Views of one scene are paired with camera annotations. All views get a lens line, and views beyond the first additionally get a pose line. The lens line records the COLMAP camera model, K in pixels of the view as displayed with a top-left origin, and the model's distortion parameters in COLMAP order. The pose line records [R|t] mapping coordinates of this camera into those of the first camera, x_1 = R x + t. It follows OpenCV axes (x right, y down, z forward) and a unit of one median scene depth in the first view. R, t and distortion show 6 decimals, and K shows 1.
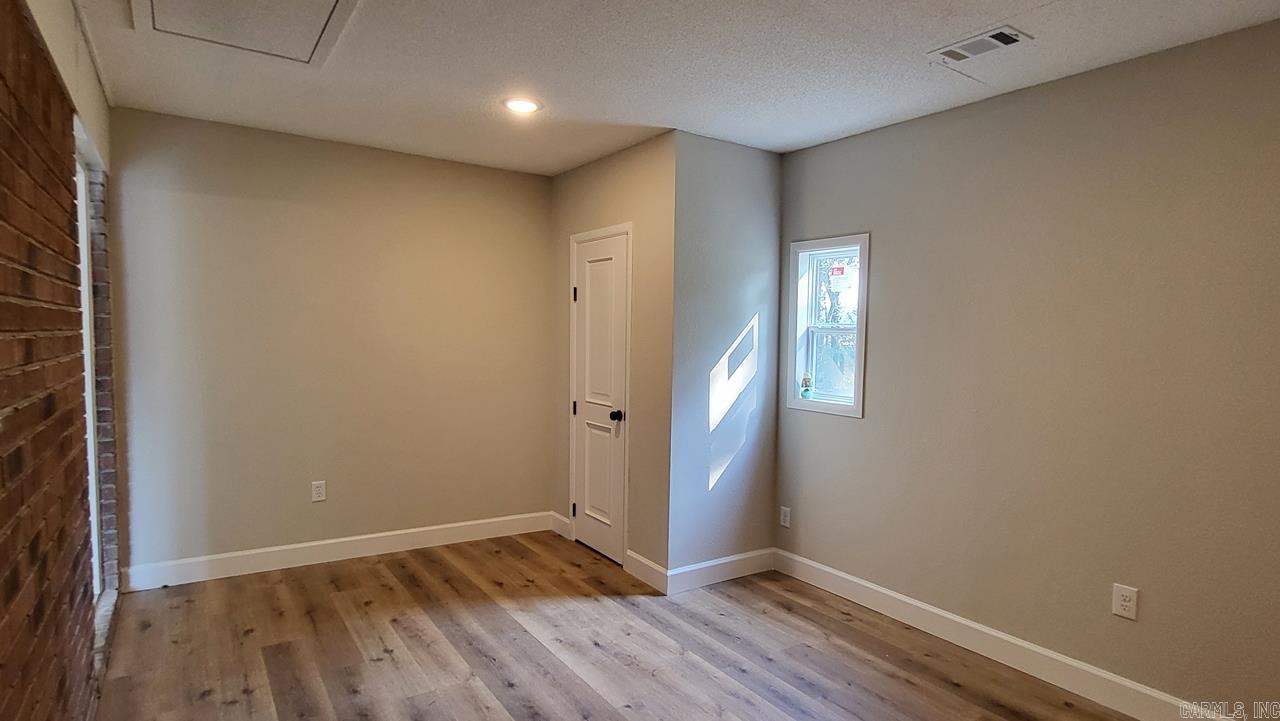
lens RADIAL K [[677.9, 0, 623.9], [0, 677.9, 364.8], [0, 0, 1]] dist [-0.001504, -0.000389]
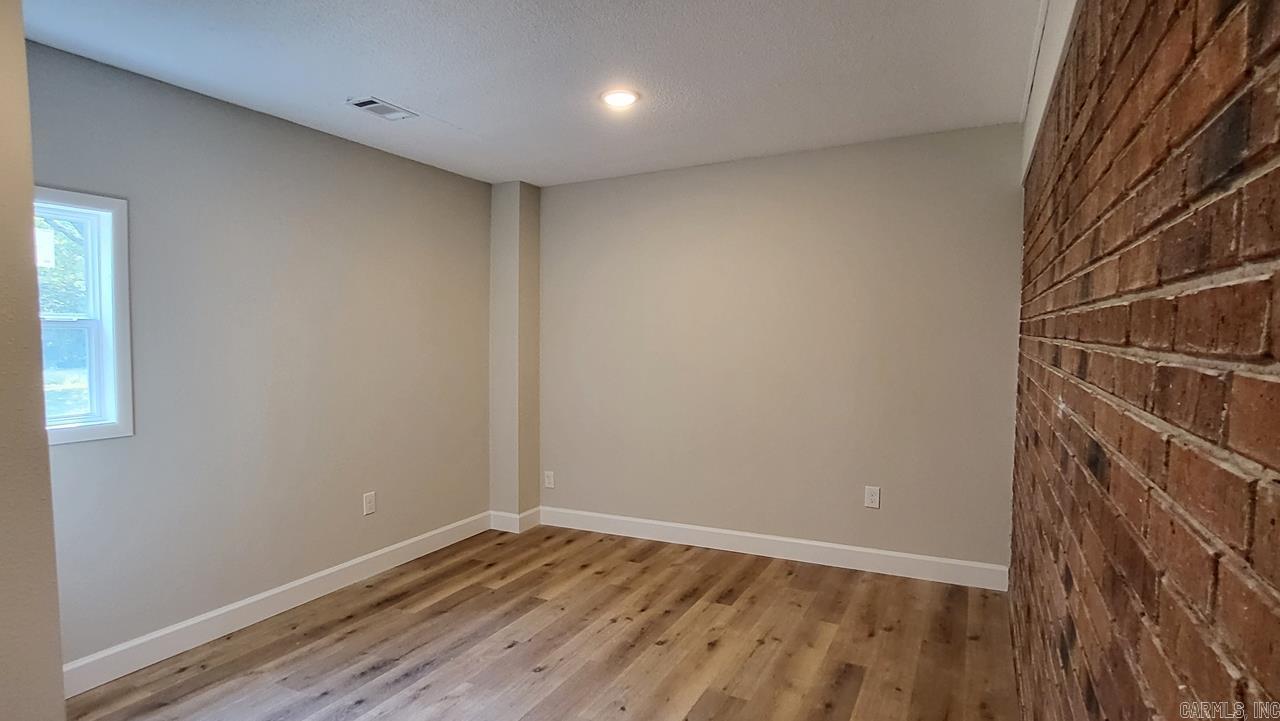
lens RADIAL K [[677.9, 0, 623.9], [0, 677.9, 364.8], [0, 0, 1]] dist [-0.001504, -0.000389]
pose [[-0.489657, -0.059130, 0.869908, -0.599511], [0.034359, 0.995614, 0.087015, -0.050662], [-0.871238, 0.072497, -0.485478, 0.869490]]
